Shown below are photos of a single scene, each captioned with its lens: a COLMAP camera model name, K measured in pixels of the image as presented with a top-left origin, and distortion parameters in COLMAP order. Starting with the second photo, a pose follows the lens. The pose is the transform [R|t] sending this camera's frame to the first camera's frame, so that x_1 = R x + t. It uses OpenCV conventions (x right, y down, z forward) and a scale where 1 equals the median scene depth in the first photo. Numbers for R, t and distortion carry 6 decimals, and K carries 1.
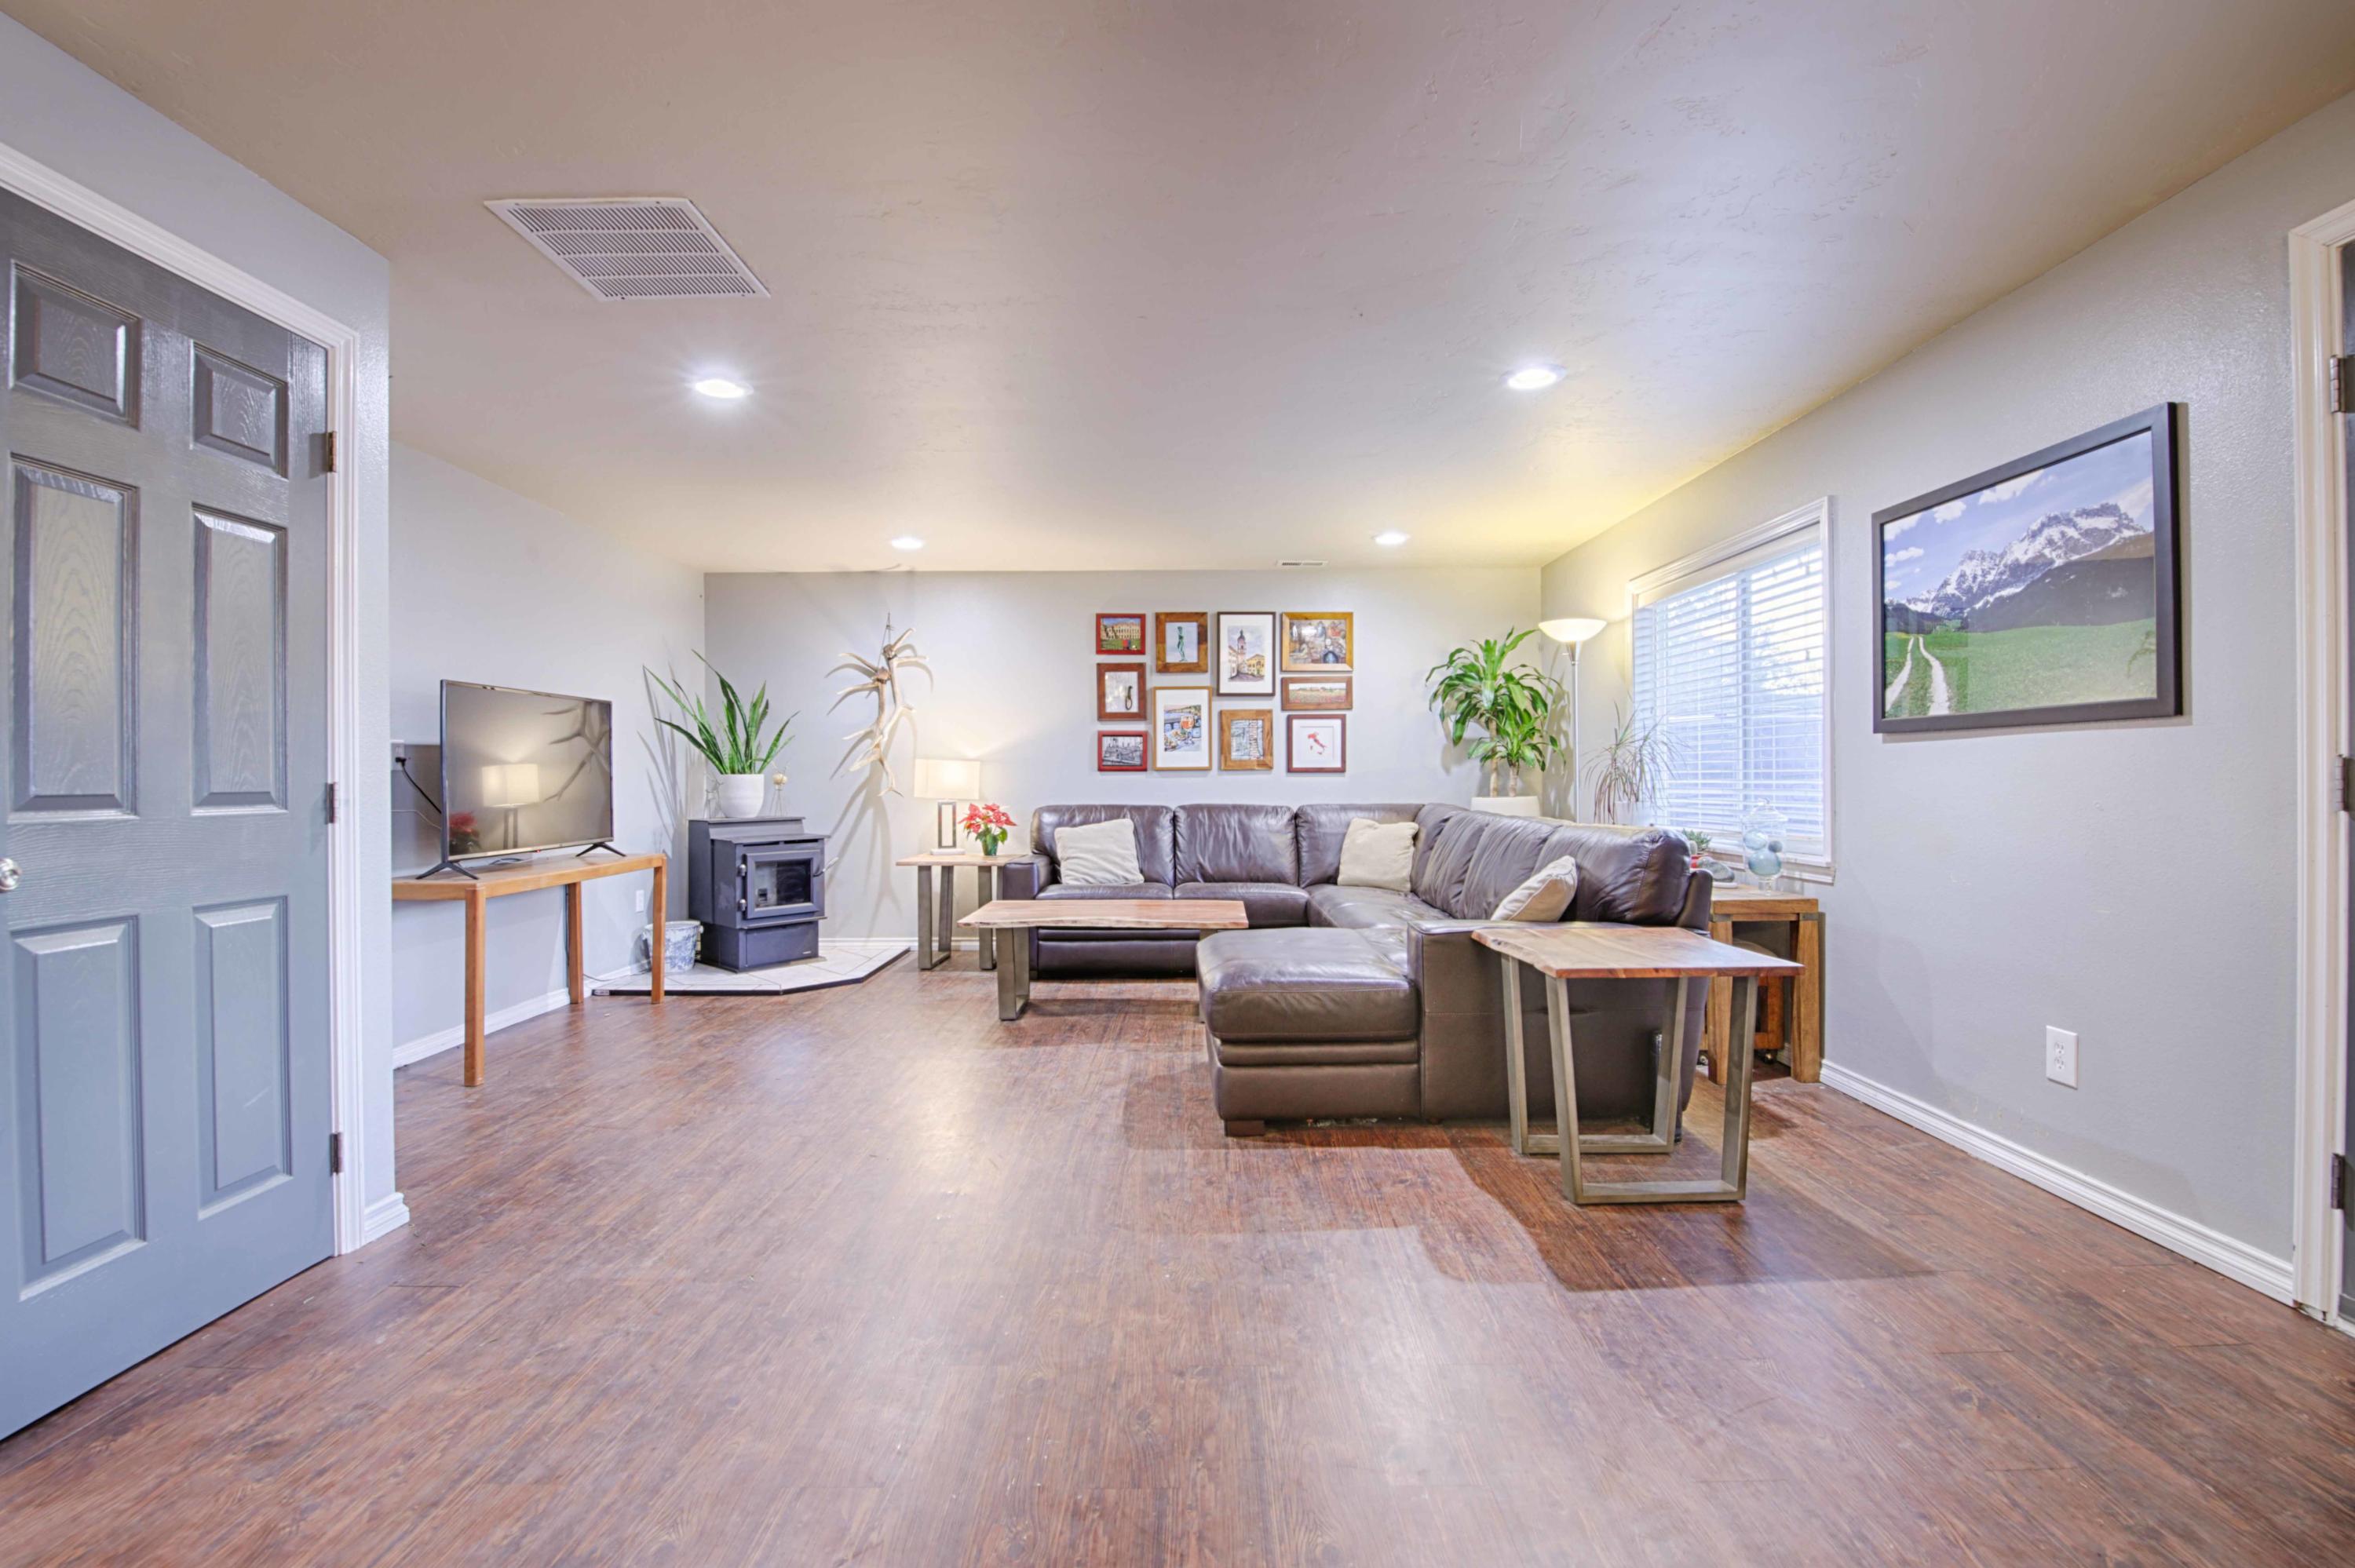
lens RADIAL K [[1030.4, 0, 1183.5], [0, 1030.4, 776.0], [0, 0, 1]] dist [-0.000550, -0.010762]
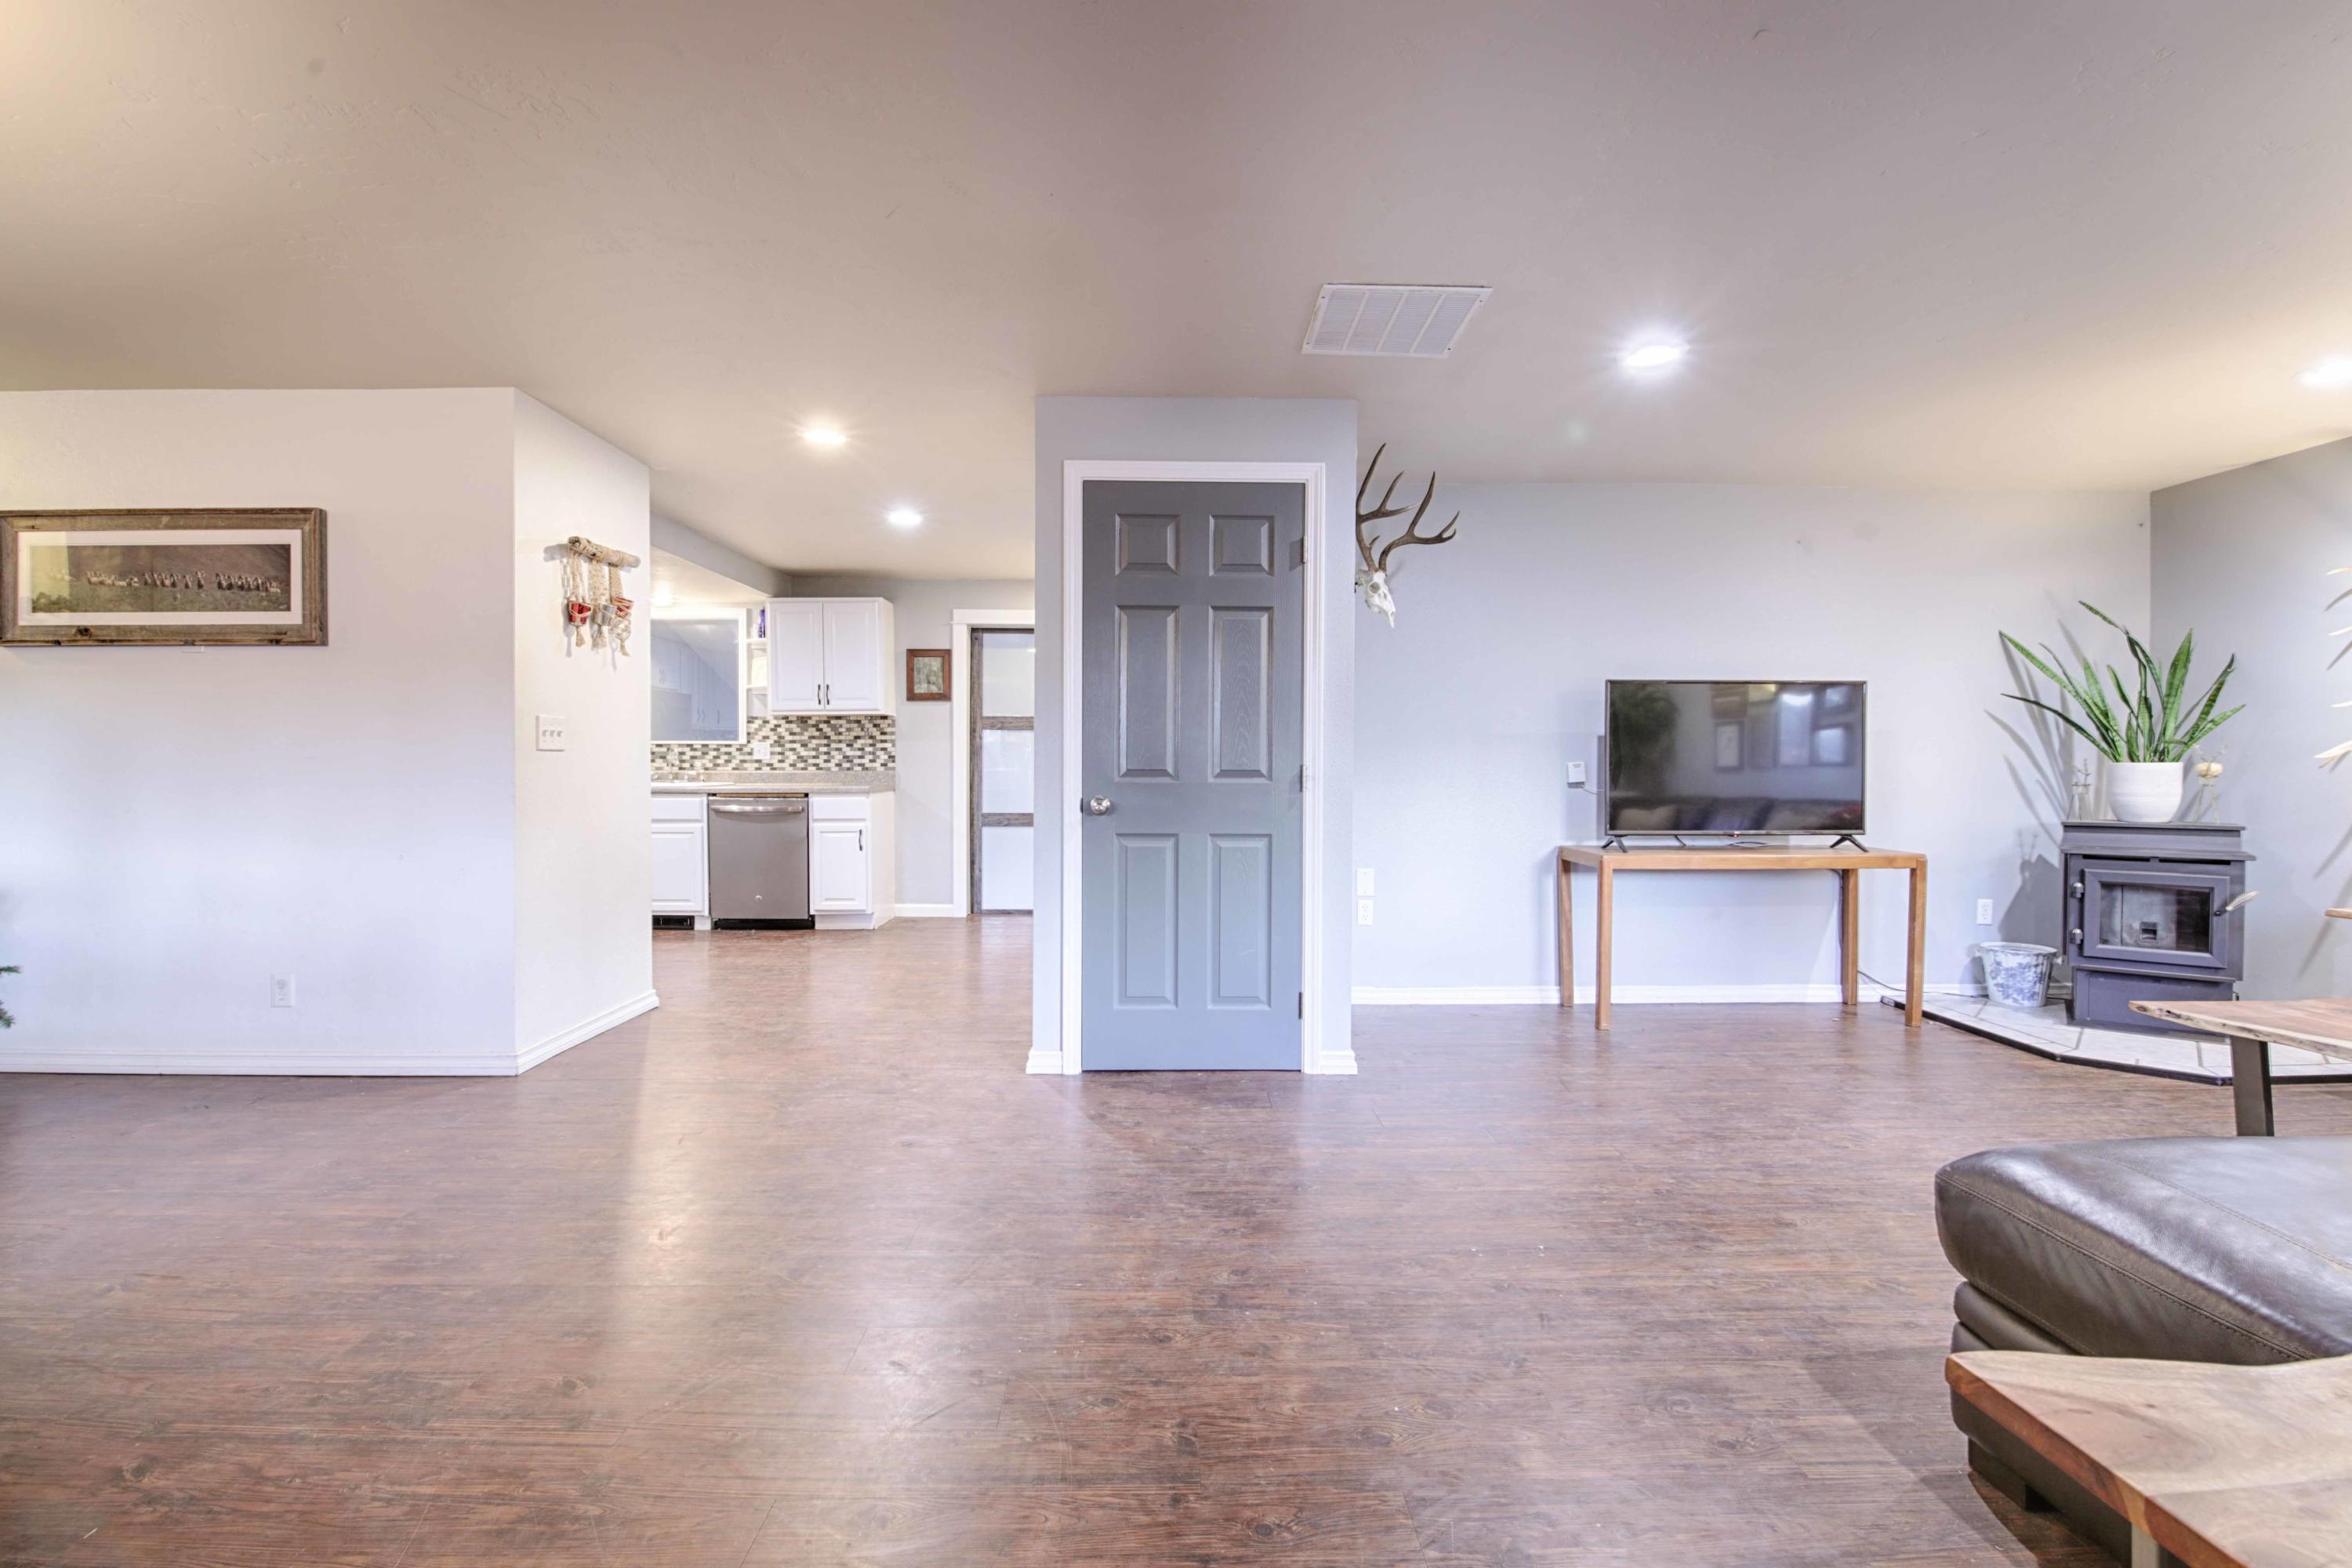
lens RADIAL K [[1029.3, 0, 1182.0], [0, 1029.3, 776.0], [0, 0, 1]] dist [-0.000550, -0.010762]
pose [[0.023874, 0.016501, -0.999579, 0.558579], [-0.004825, 0.999854, 0.016390, -0.001180], [0.999703, 0.004431, 0.023950, 0.612259]]
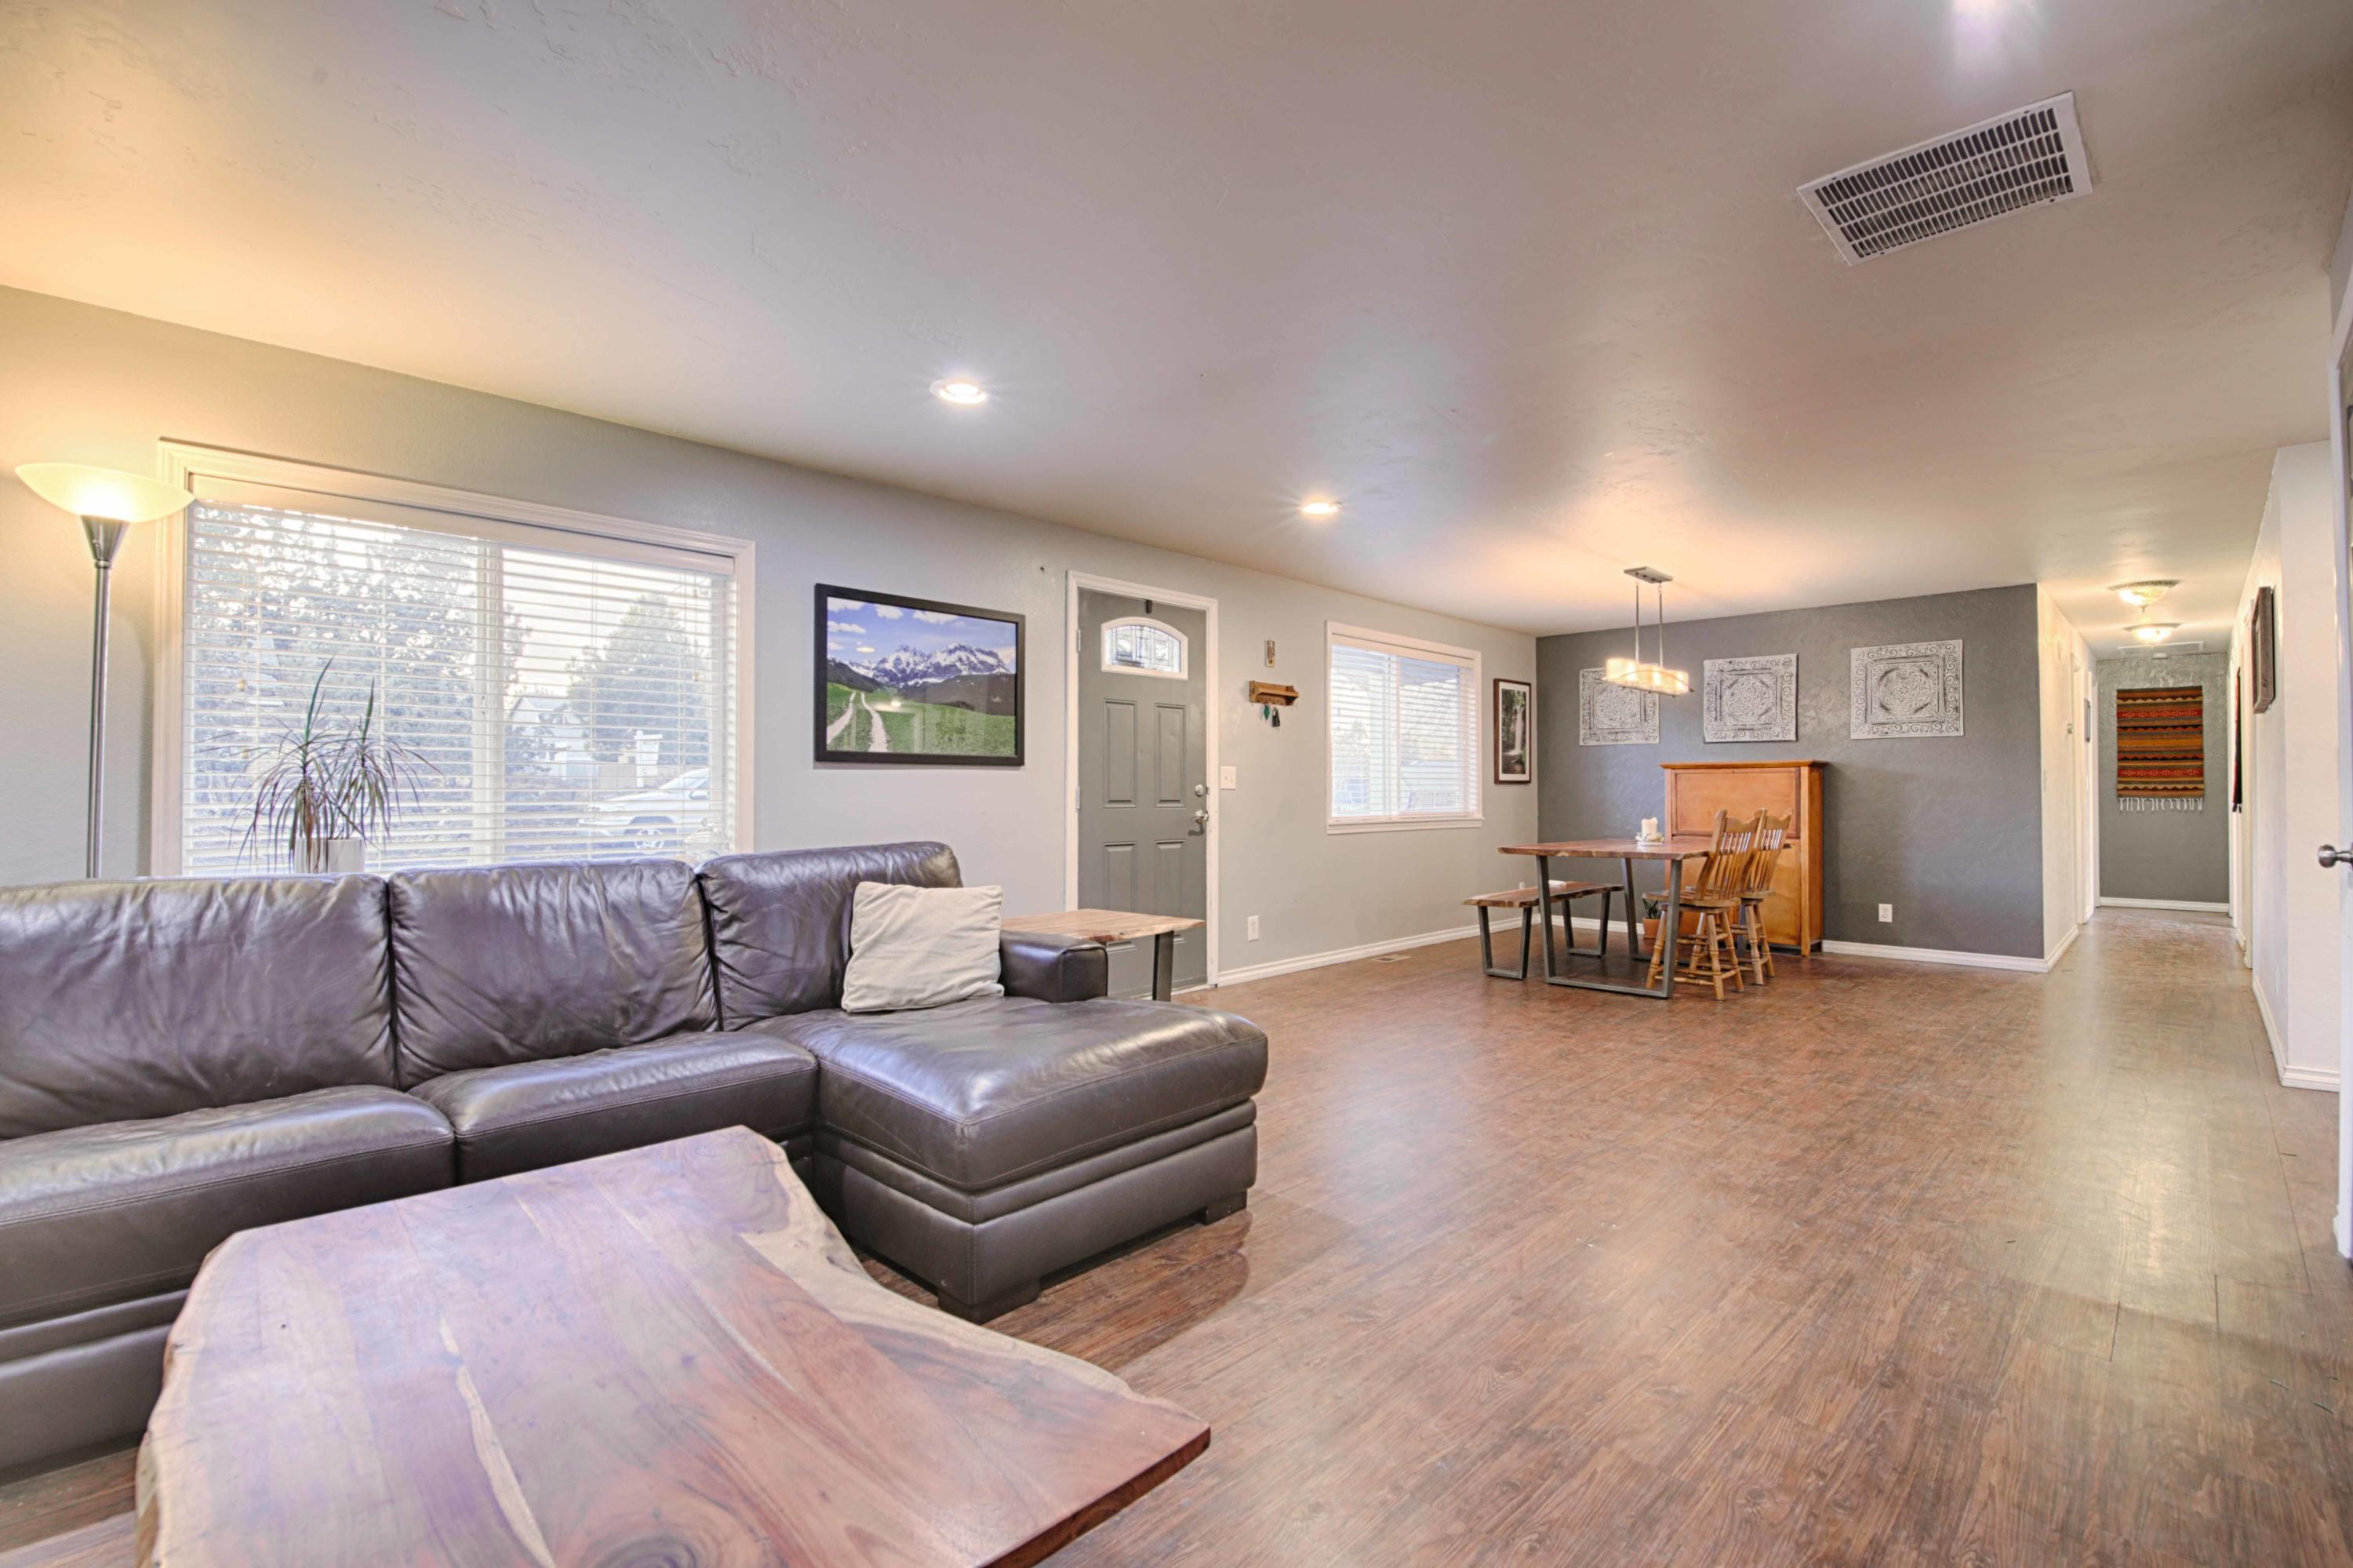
lens RADIAL K [[1029.7, 0, 1182.5], [0, 1029.7, 776.0], [0, 0, 1]] dist [-0.000550, -0.010762]
pose [[-0.711774, 0.016492, 0.702215, -0.558728], [0.003681, 0.999798, -0.019749, 0.003064], [-0.702399, -0.011472, -0.711691, 1.728646]]
